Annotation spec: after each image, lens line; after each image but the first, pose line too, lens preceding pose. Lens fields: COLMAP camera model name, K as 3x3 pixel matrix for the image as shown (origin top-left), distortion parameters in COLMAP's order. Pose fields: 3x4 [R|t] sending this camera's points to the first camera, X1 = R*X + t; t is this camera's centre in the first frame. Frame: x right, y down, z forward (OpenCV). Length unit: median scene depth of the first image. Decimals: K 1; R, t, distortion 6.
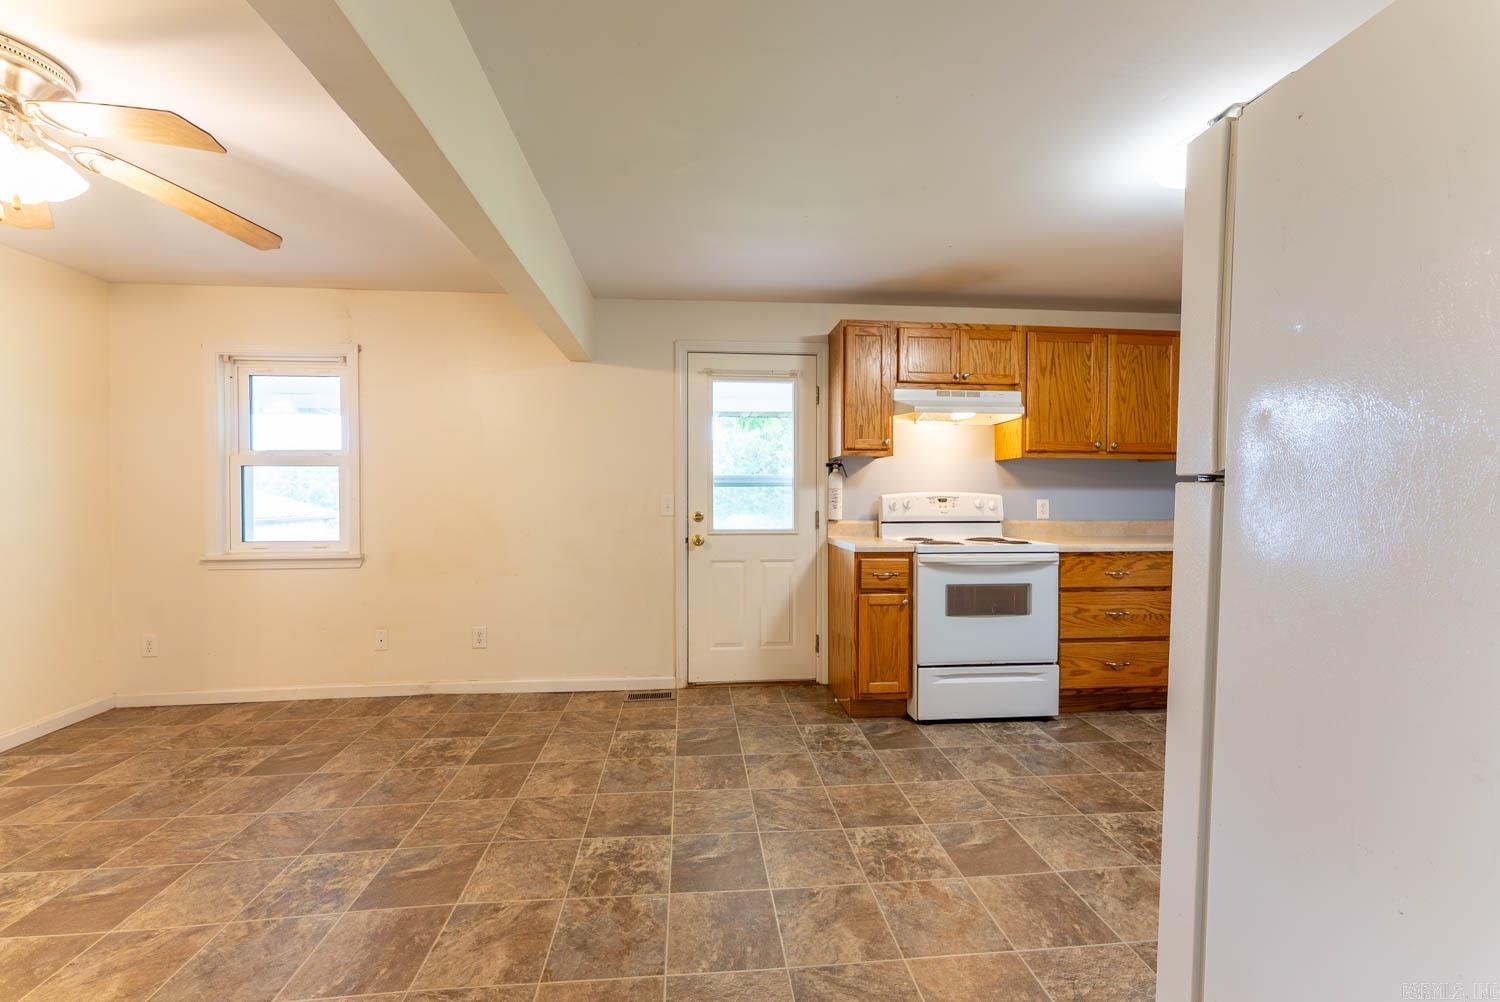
lens RADIAL K [[607.3, 0, 746.1], [0, 607.3, 503.3], [0, 0, 1]] dist [-0.001429, 0.000132]
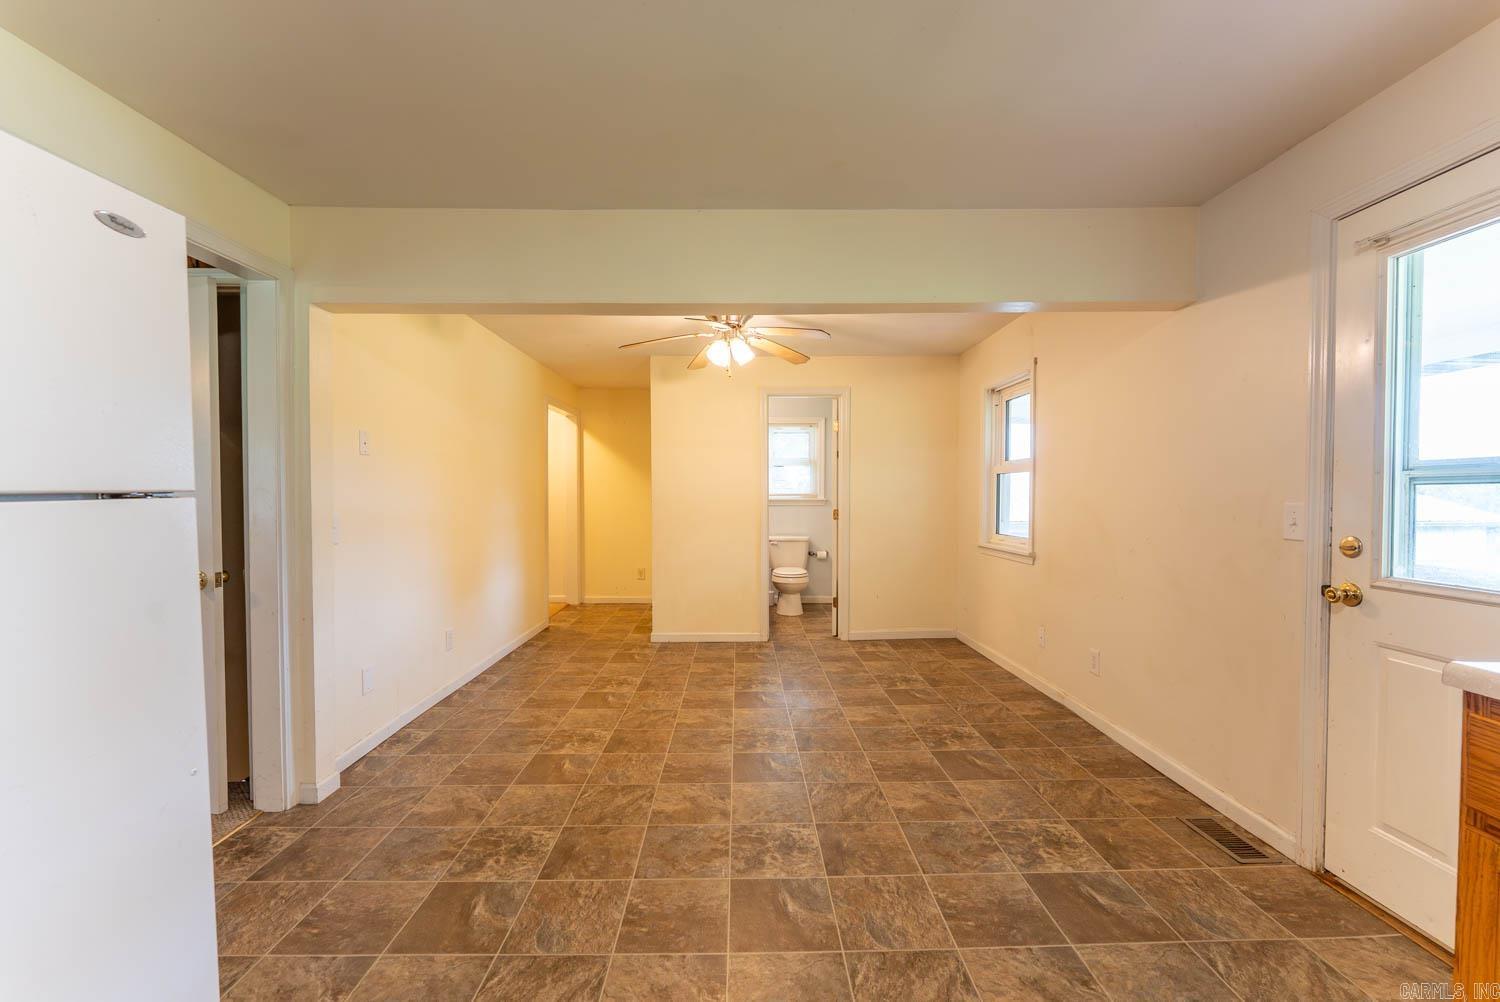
lens RADIAL K [[607.3, 0, 741.6], [0, 607.3, 503.9], [0, 0, 1]] dist [-0.001429, 0.000132]
pose [[-0.091650, 0.018476, -0.995620, 0.498487], [-0.014755, 0.999693, 0.019910, -0.016953], [0.995682, 0.016515, -0.091349, 0.603849]]
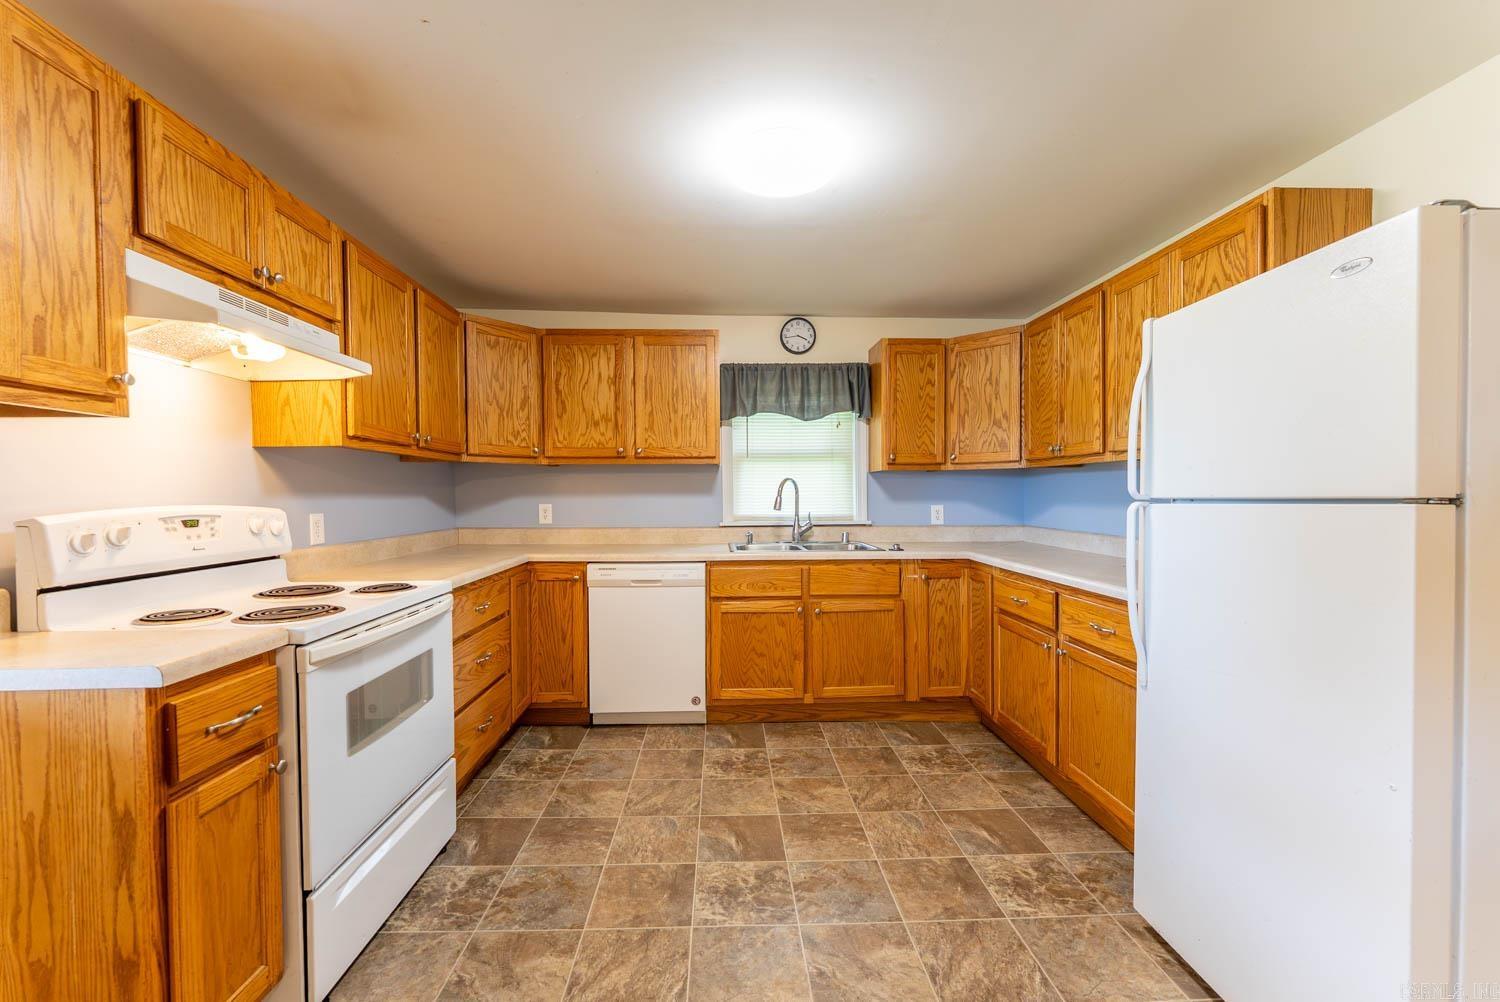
lens RADIAL K [[607.3, 0, 744.8], [0, 607.3, 505.0], [0, 0, 1]] dist [-0.001429, 0.000132]
pose [[0.059306, -0.021111, 0.998017, -0.132406], [0.019896, 0.999603, 0.019963, -0.022263], [-0.998042, 0.018673, 0.059702, 0.598199]]
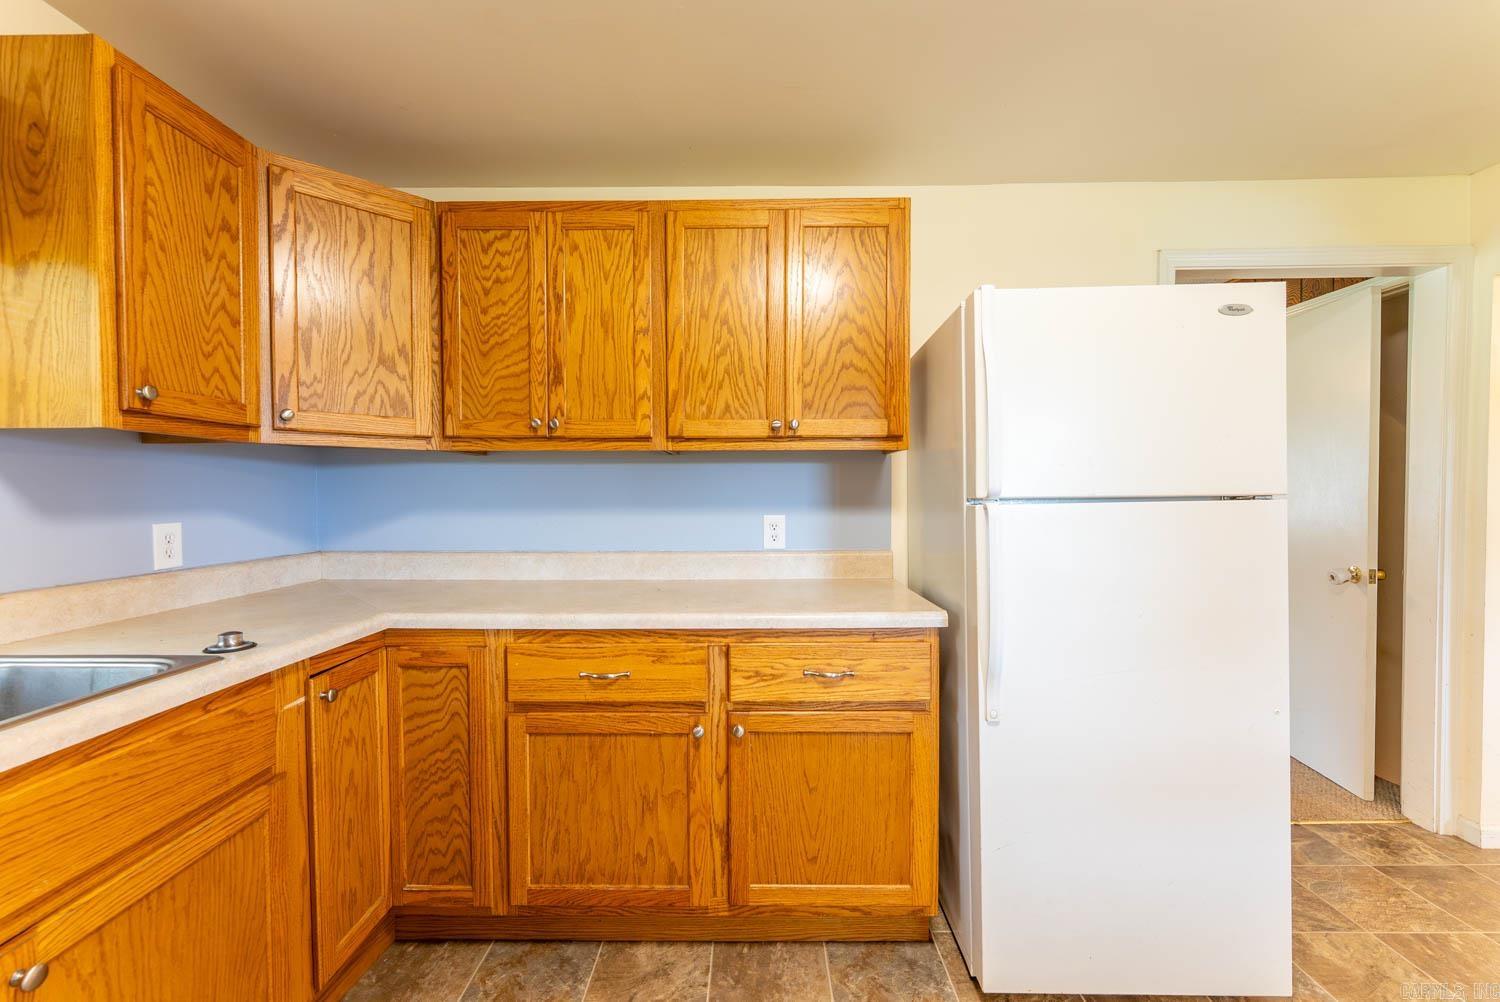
lens RADIAL K [[607.3, 0, 750.0], [0, 607.3, 502.0], [0, 0, 1]] dist [-0.001429, 0.000132]
pose [[-0.994106, 0.000004, 0.108412, 0.521575], [0.003735, 0.999408, 0.034213, -0.023673], [-0.108348, 0.034416, -0.993517, 0.738080]]
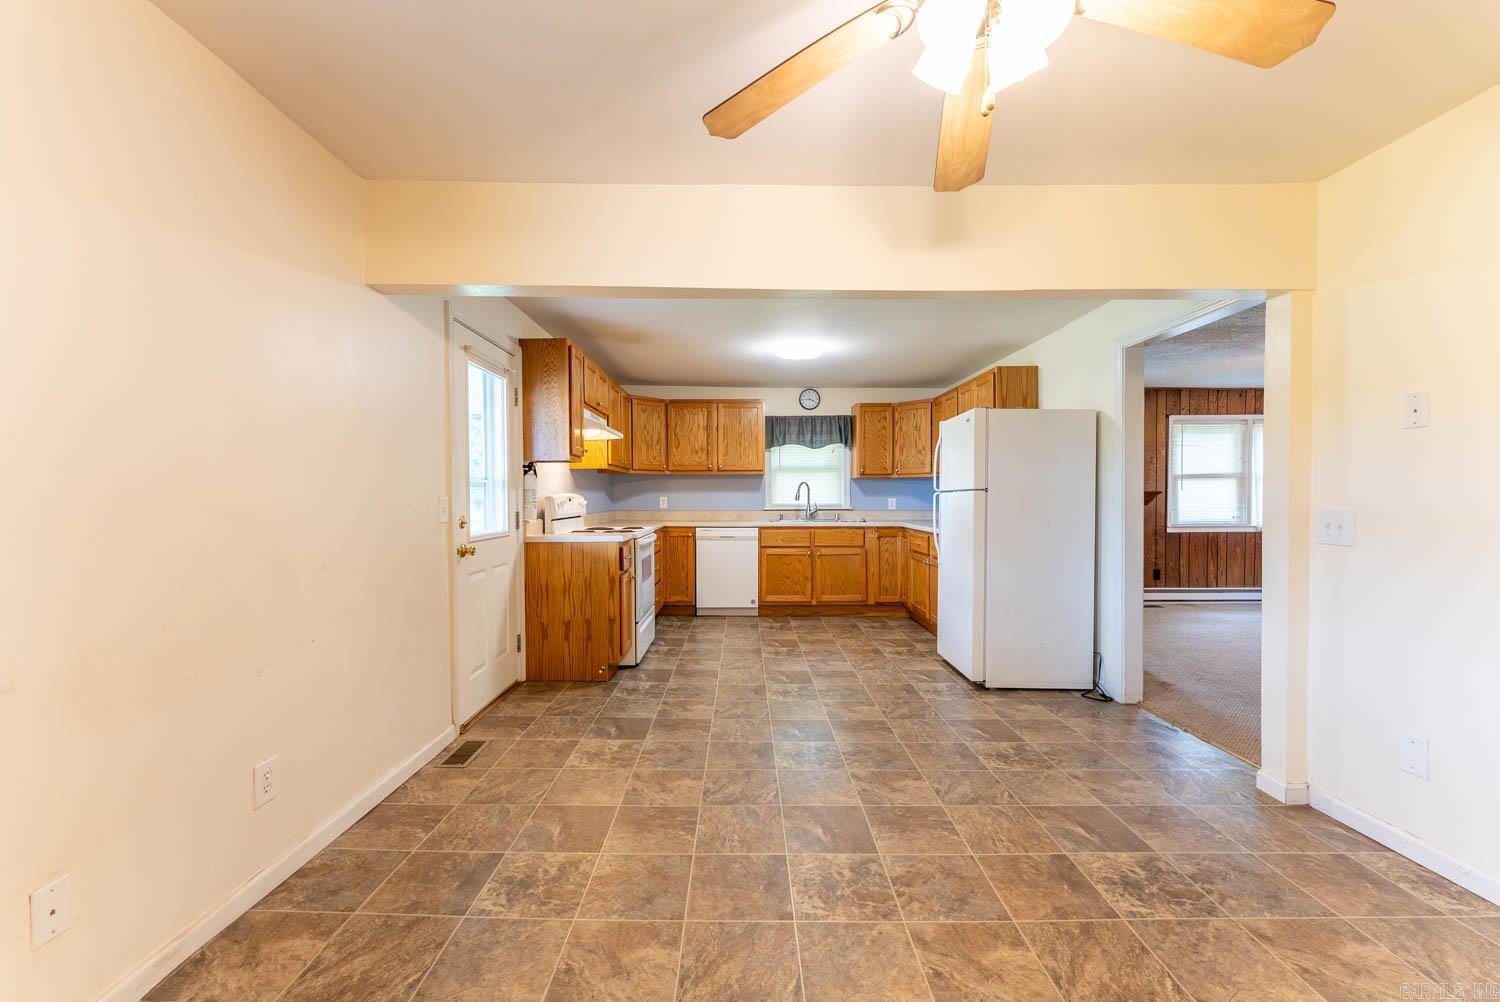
lens RADIAL K [[607.3, 0, 748.3], [0, 607.3, 503.2], [0, 0, 1]] dist [-0.001429, 0.000132]
pose [[0.088230, -0.013527, 0.996008, -0.948764], [0.018046, 0.999765, 0.011979, -0.007030], [-0.995937, 0.016917, 0.088454, 0.589703]]
